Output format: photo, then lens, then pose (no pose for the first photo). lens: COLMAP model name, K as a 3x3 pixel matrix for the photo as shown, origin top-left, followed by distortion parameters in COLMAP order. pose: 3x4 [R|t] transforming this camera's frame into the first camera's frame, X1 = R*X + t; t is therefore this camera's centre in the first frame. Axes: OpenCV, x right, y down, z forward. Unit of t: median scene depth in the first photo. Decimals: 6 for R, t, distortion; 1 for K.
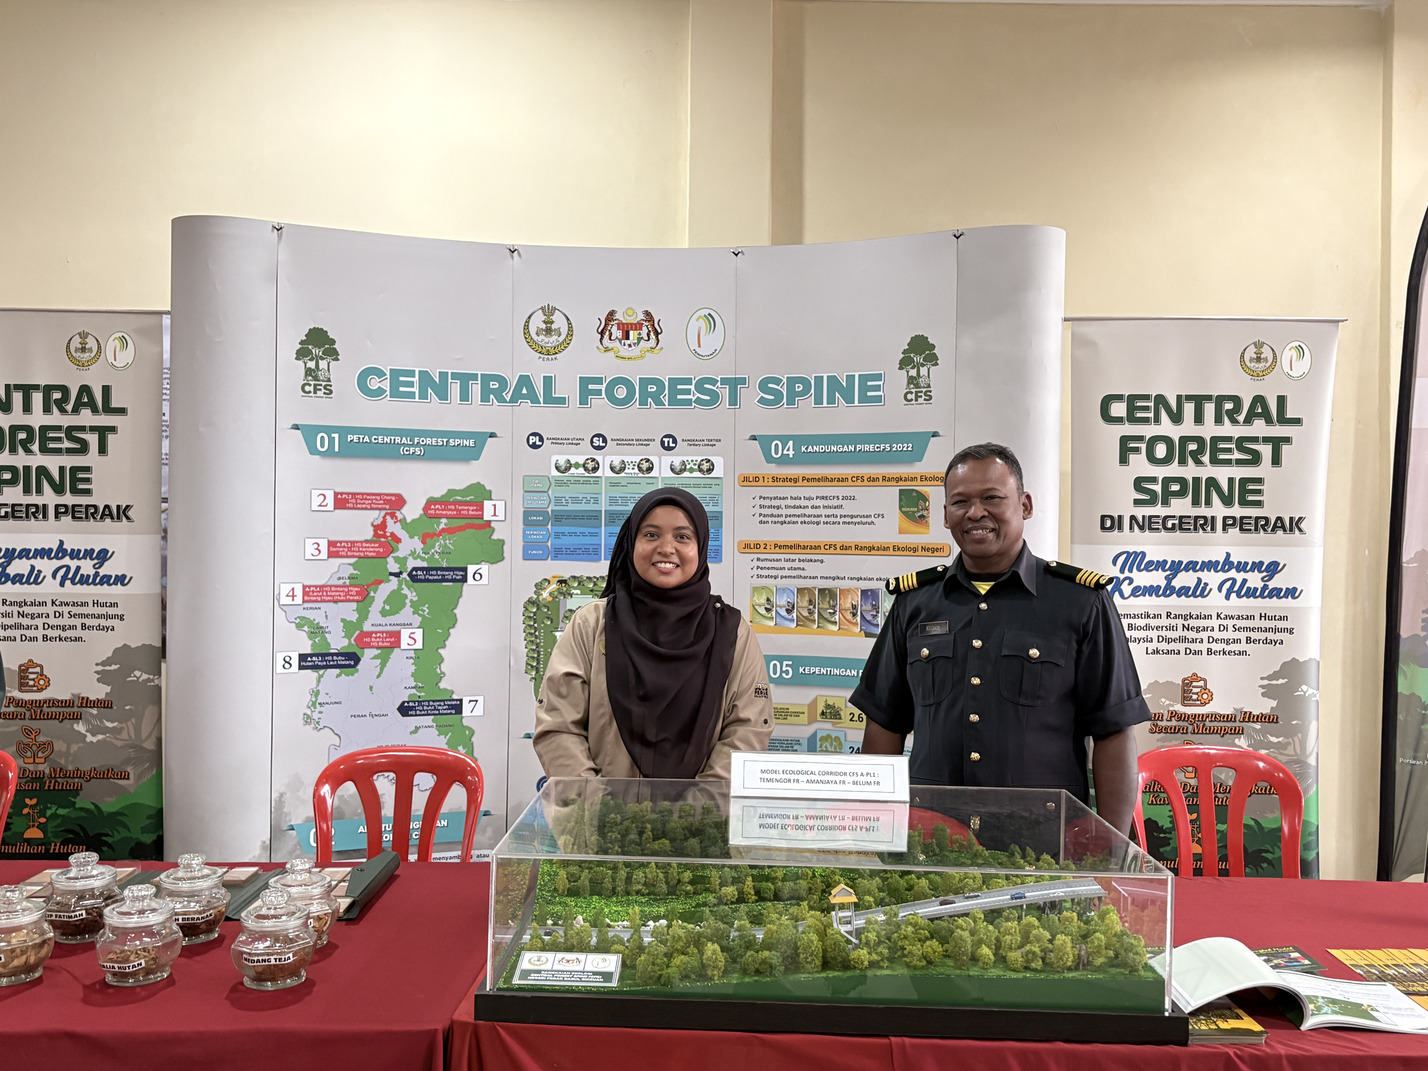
lens RADIAL K [[1361.4, 0, 712.2], [0, 1361.4, 543.4], [0, 0, 1]] dist [0.051887, 0.000000]
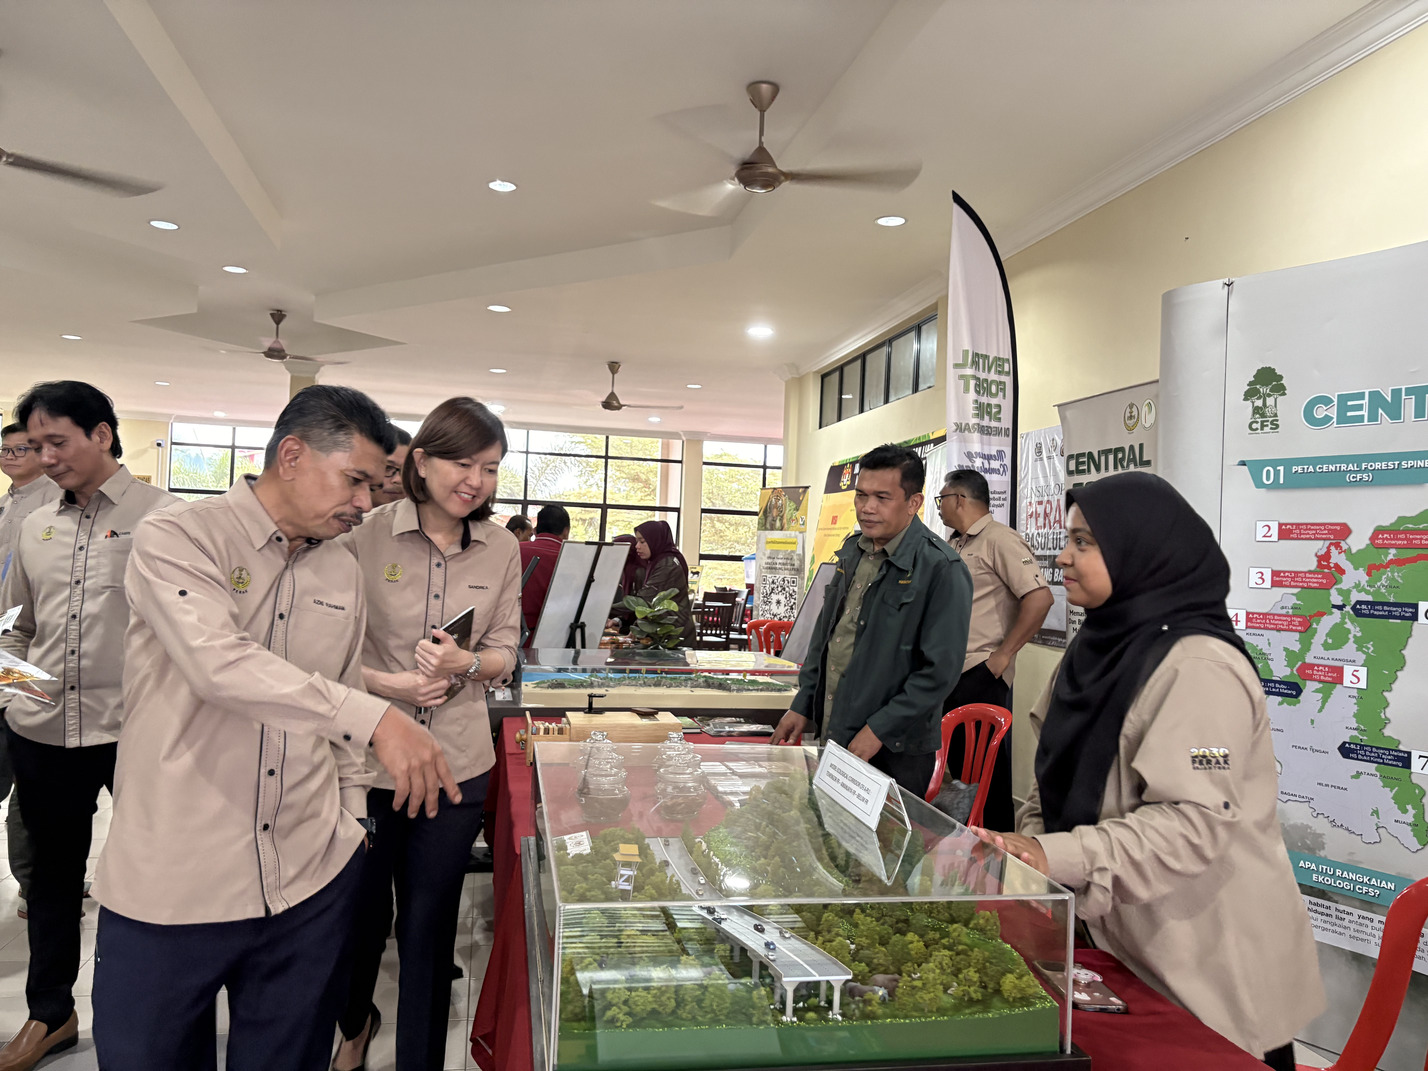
lens RADIAL K [[1069.6, 0, 721.9], [0, 1069.6, 539.5], [0, 0, 1]] dist [0.053436, -0.016399]
pose [[0.221313, -0.015760, -0.975075, 0.421633], [-0.040205, 0.998872, -0.025270, 0.012118], [0.974374, 0.044795, 0.220430, 0.411080]]
